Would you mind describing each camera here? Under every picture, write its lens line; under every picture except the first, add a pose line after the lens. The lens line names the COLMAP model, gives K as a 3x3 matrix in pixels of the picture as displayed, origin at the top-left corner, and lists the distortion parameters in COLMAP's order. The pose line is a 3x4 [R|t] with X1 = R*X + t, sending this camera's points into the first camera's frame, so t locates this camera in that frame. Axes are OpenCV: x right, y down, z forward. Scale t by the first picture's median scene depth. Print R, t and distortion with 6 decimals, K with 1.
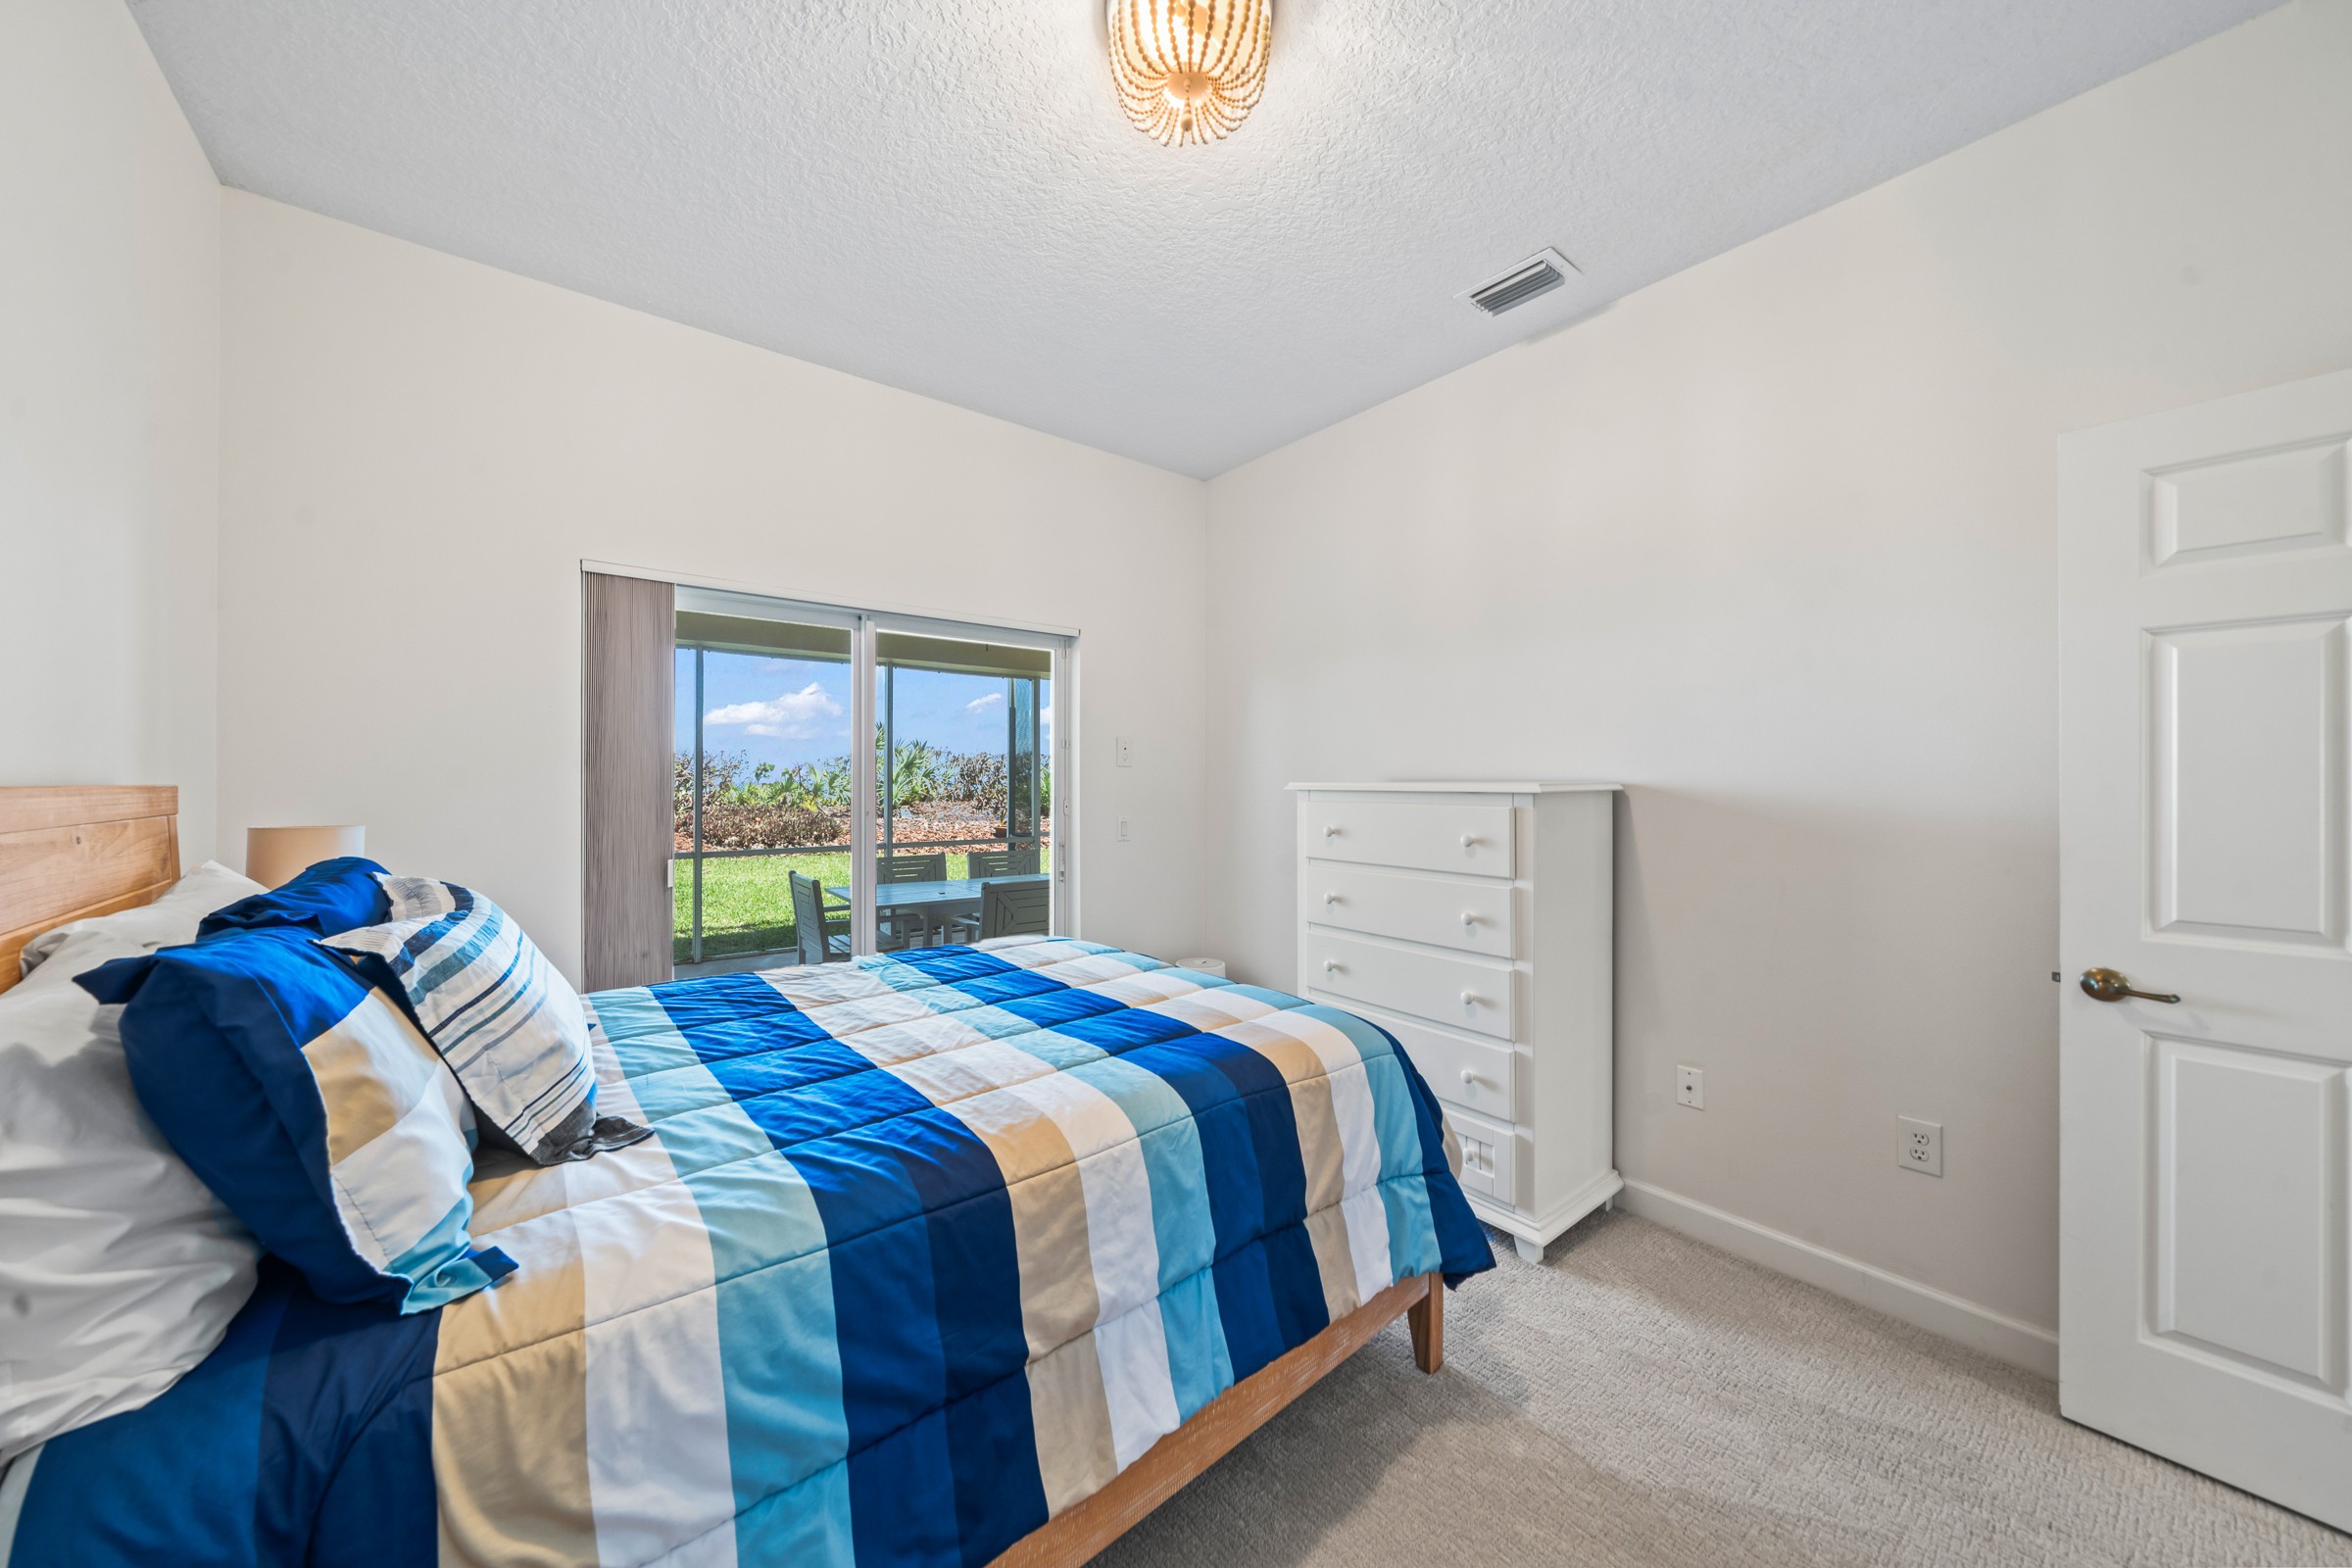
lens RADIAL K [[814.4, 0, 1160.3], [0, 814.4, 789.7], [0, 0, 1]] dist [-0.003270, 0.000190]
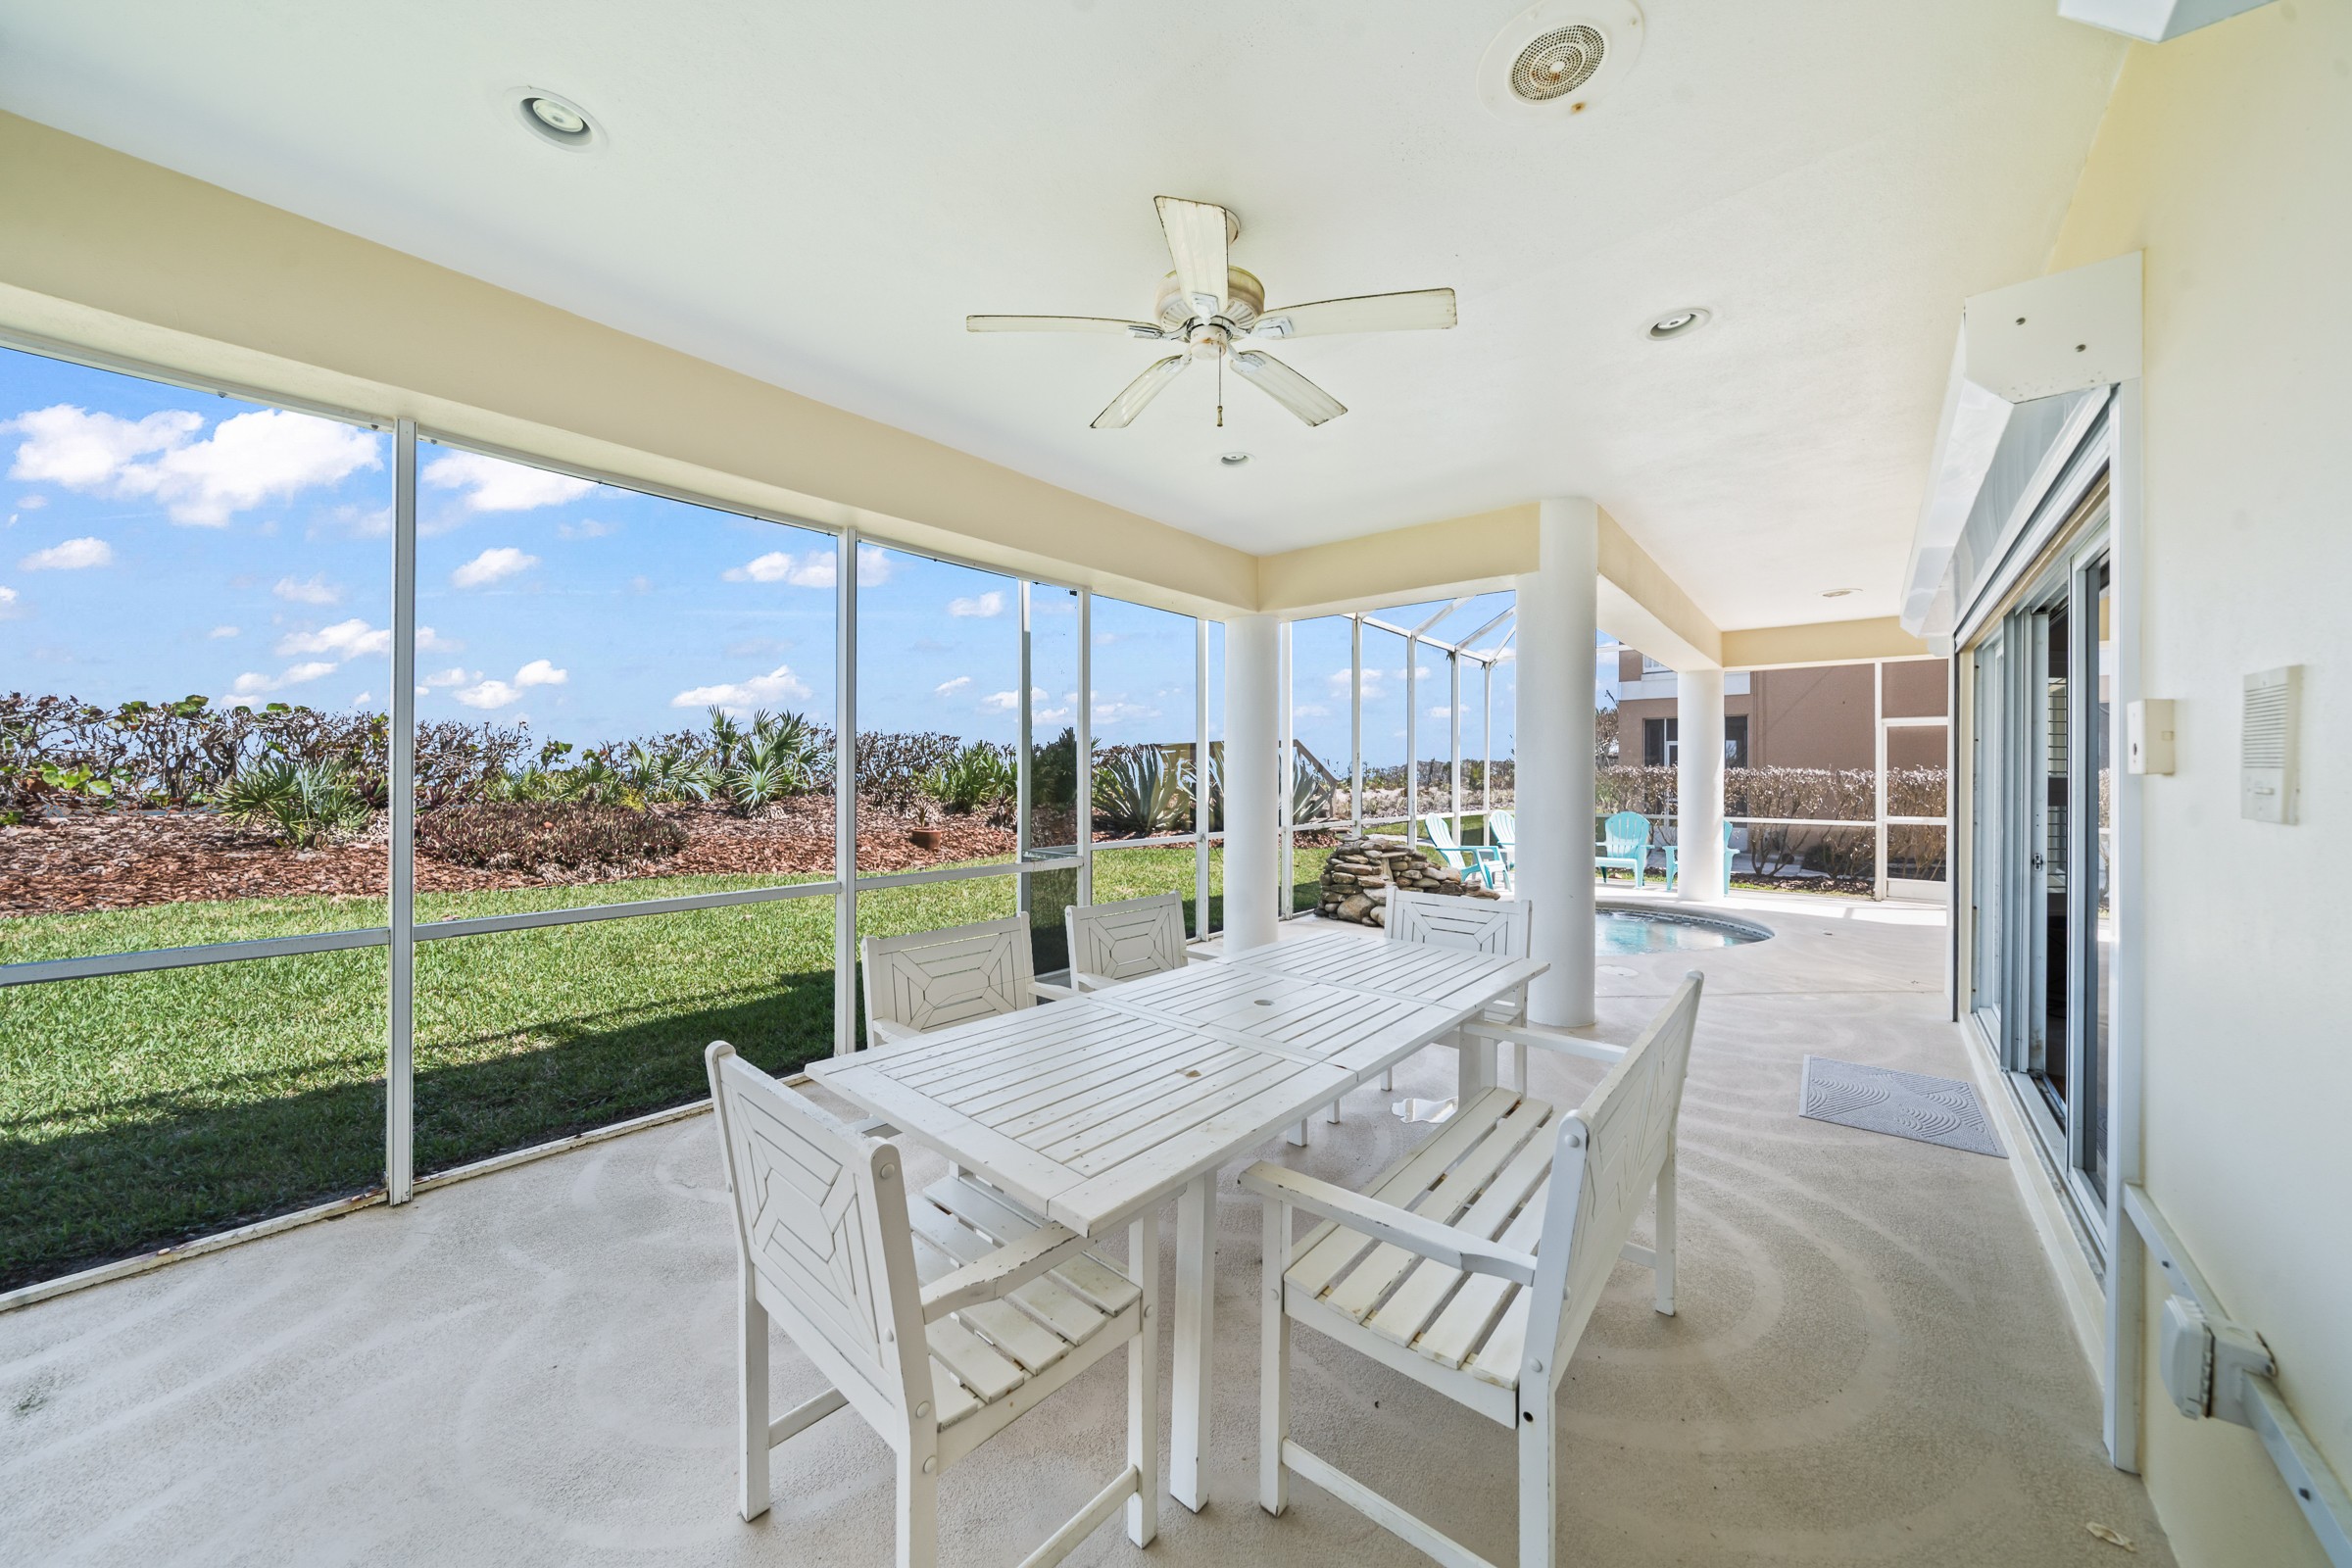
lens RADIAL K [[814.4, 0, 1164.6], [0, 814.4, 778.9], [0, 0, 1]] dist [-0.003270, 0.000190]
pose [[0.980418, 0.002173, 0.196916, -0.304161], [-0.001610, 0.999994, -0.003016, 0.002682], [-0.196921, 0.002640, 0.980416, 0.580092]]
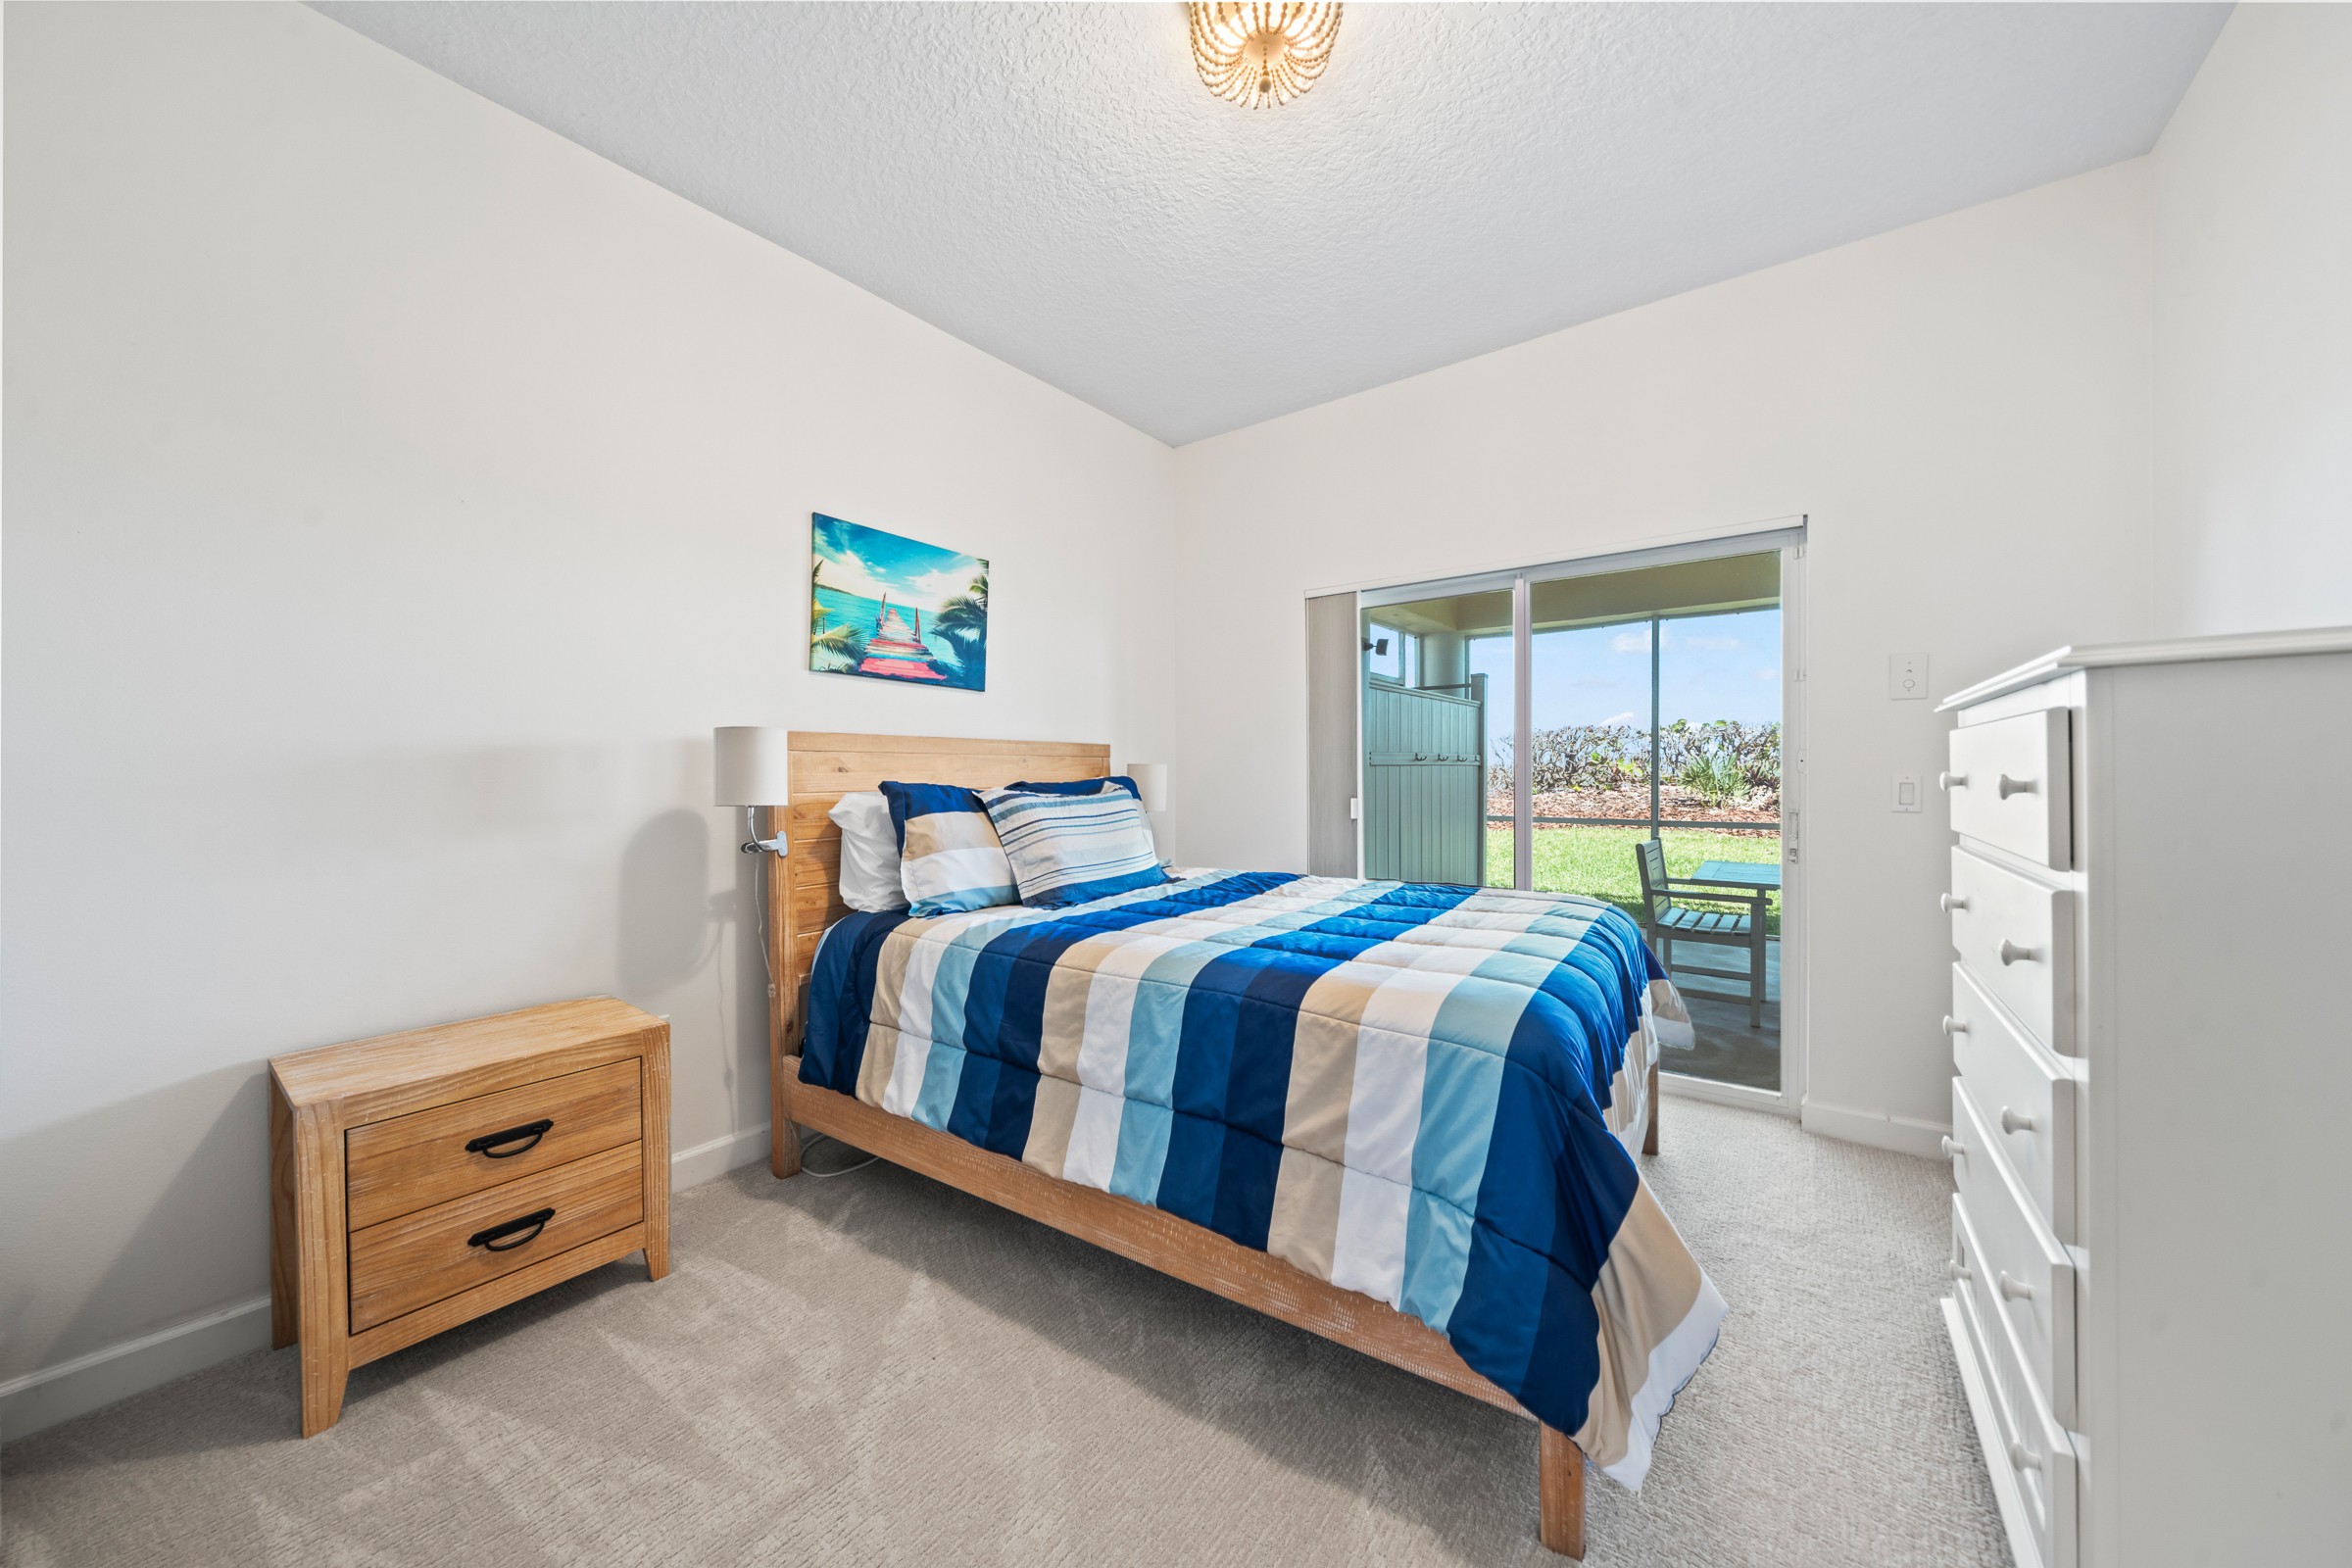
lens RADIAL K [[814.4, 0, 1150.2], [0, 814.4, 777.7], [0, 0, 1]] dist [-0.003270, 0.000190]
pose [[0.242653, 0.005037, -0.970100, 0.283544], [-0.002748, 0.999986, 0.004505, 0.022173], [0.970109, 0.001573, 0.242663, 0.159598]]
